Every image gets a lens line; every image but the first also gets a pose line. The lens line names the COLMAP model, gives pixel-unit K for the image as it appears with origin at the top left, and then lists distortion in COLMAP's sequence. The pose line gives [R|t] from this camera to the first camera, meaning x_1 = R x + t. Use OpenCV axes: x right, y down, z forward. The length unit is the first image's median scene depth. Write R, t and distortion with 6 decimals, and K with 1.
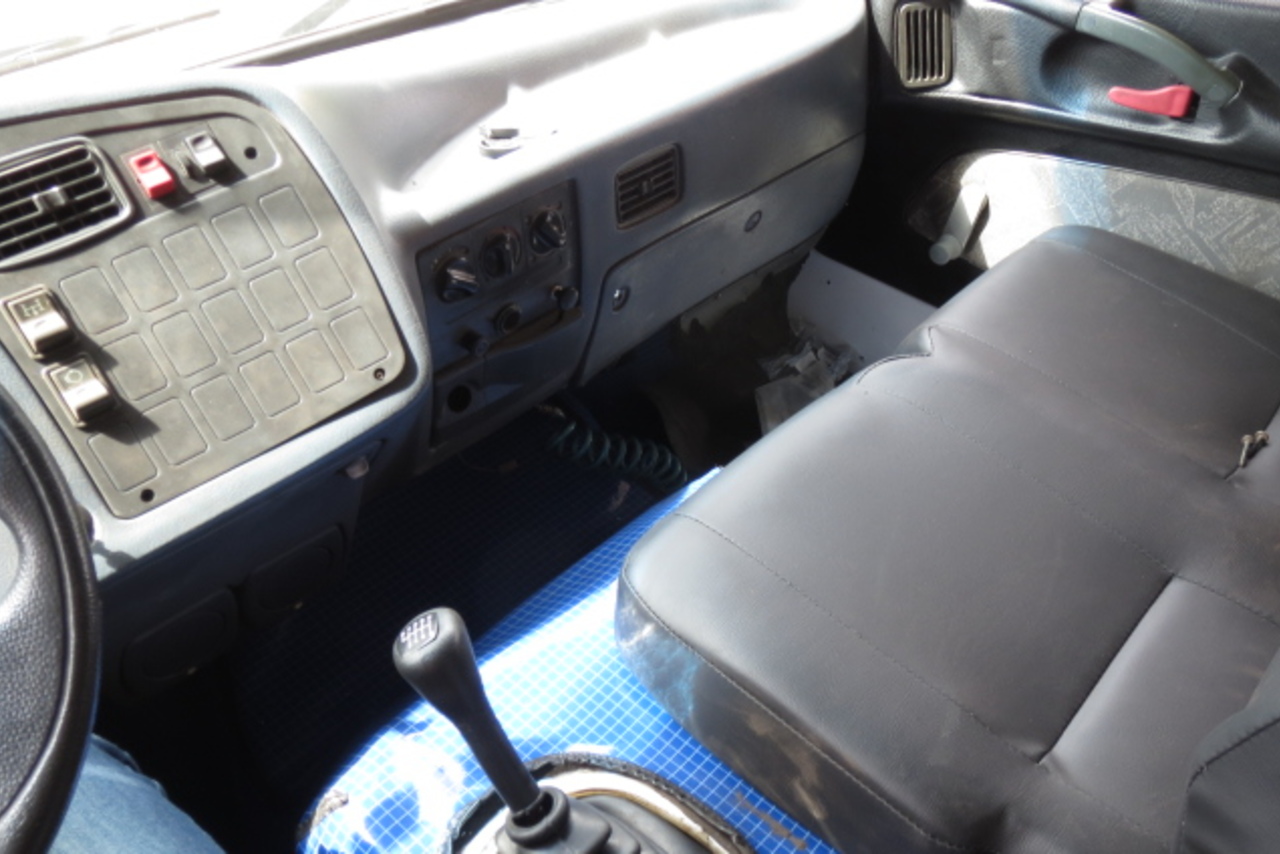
lens RADIAL K [[1072.4, 0, 664.4], [0, 1072.4, 425.8], [0, 0, 1]] dist [-0.014041, -0.001929]
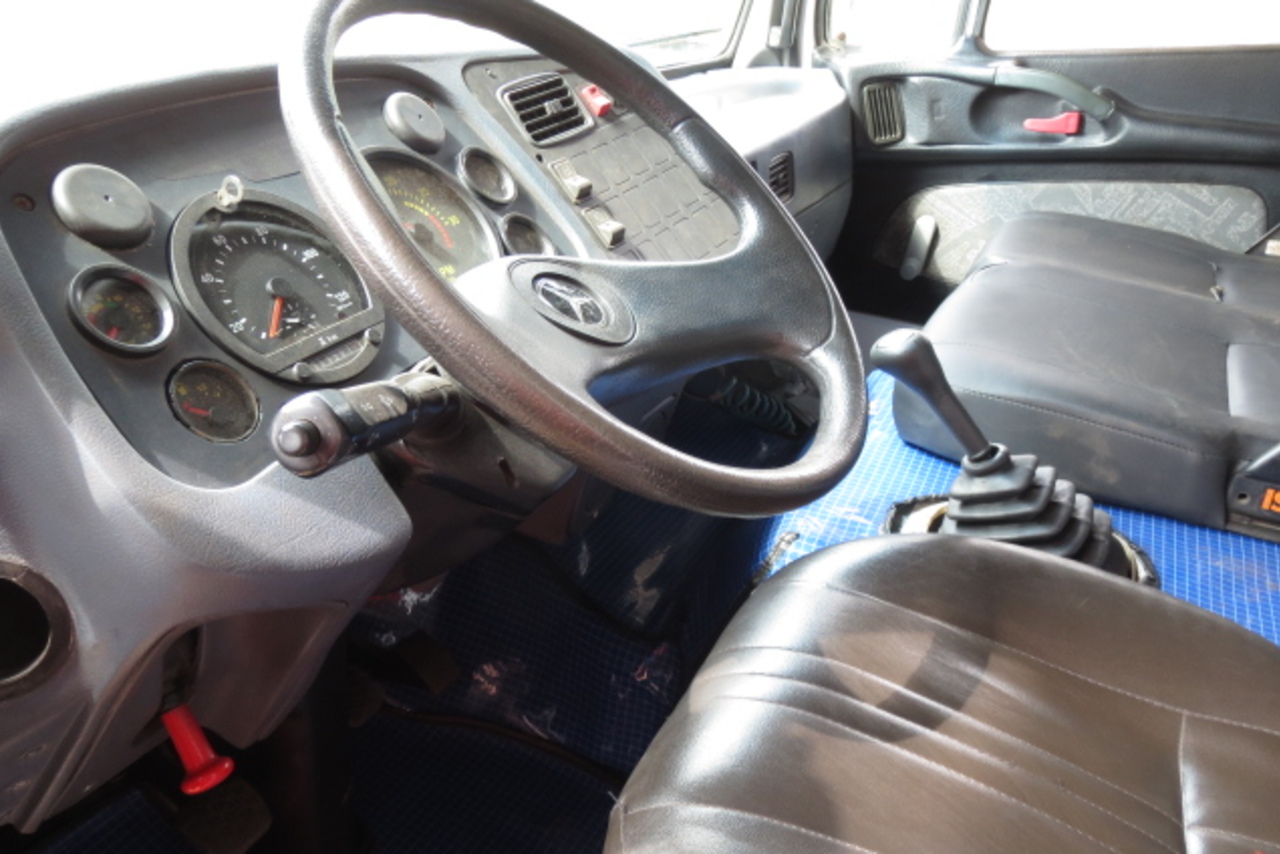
lens RADIAL K [[1093.3, 0, 639.1], [0, 1093.3, 440.3], [0, 0, 1]] dist [-0.020899, -0.008935]
pose [[0.955698, -0.131965, 0.263109, -0.826935], [0.190852, 0.958324, -0.212581, 0.490167], [-0.224090, 0.253378, 0.941054, -0.244174]]
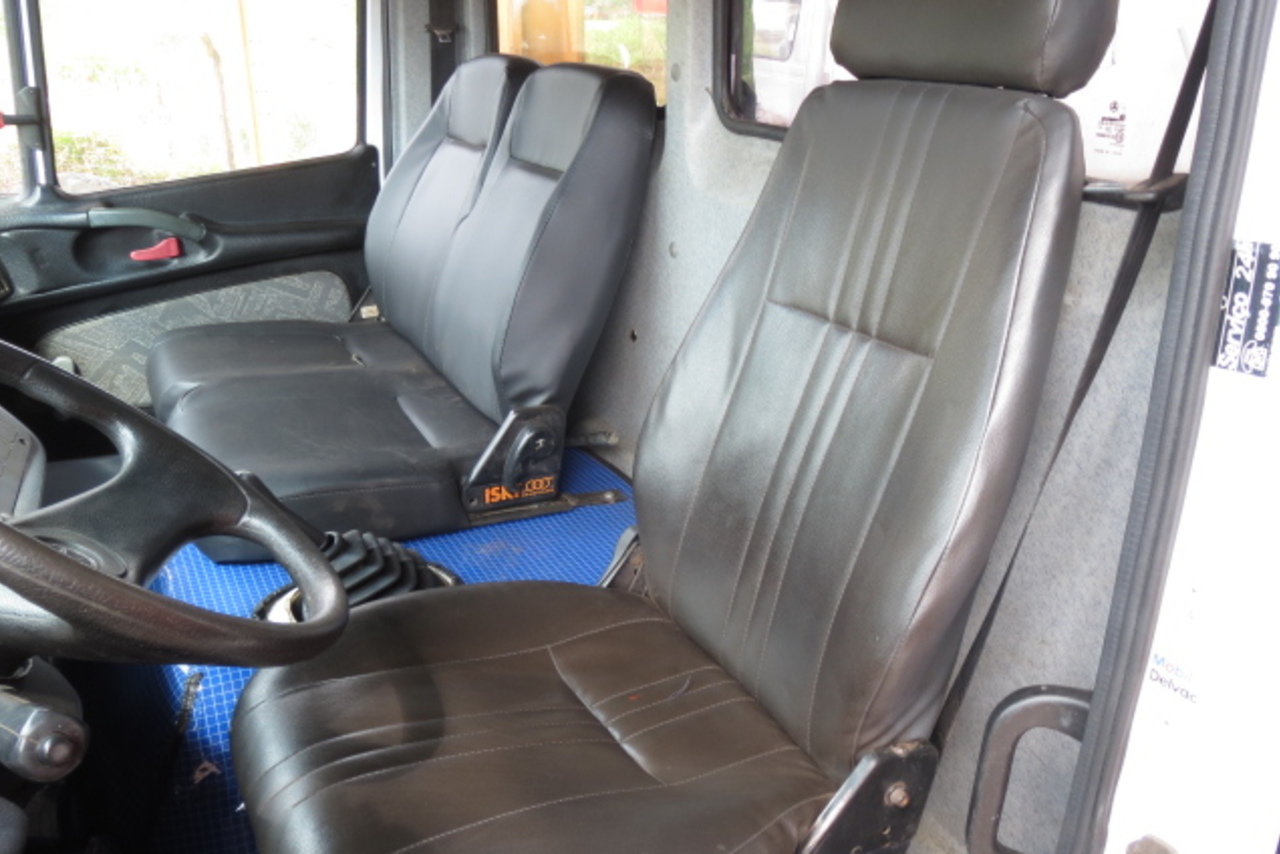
lens RADIAL K [[1072.4, 0, 664.4], [0, 1072.4, 425.8], [0, 0, 1]] dist [-0.014041, -0.001929]
pose [[0.339328, -0.364176, 0.867313, -1.231339], [0.600084, 0.793843, 0.098550, 0.324597], [-0.724400, 0.487020, 0.487910, -0.346144]]
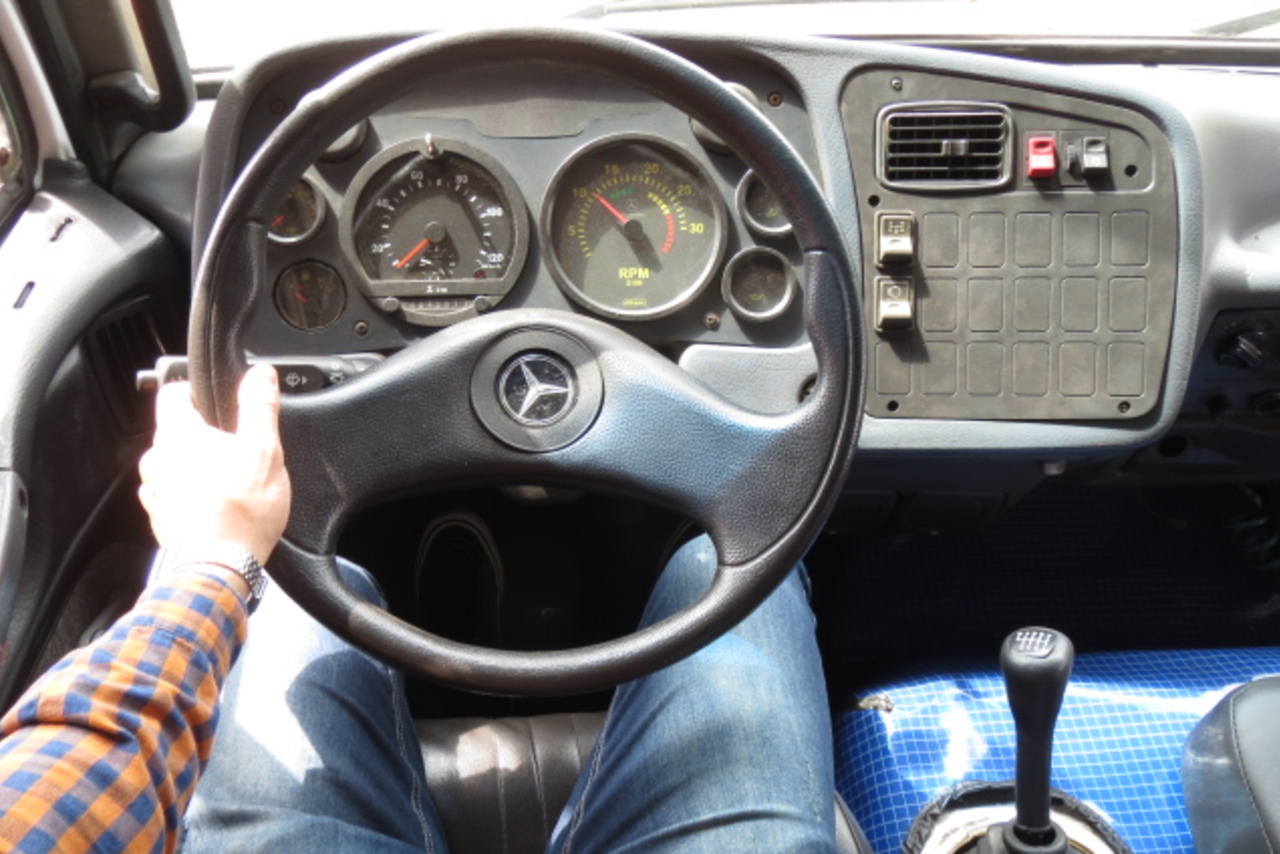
lens RADIAL K [[1093.3, 0, 639.1], [0, 1093.3, 440.3], [0, 0, 1]] dist [-0.020899, -0.008935]
pose [[0.702923, 0.516394, -0.489118, -0.062400], [-0.457419, 0.854805, 0.245106, -0.066083], [0.544672, 0.051442, 0.837070, -0.158740]]
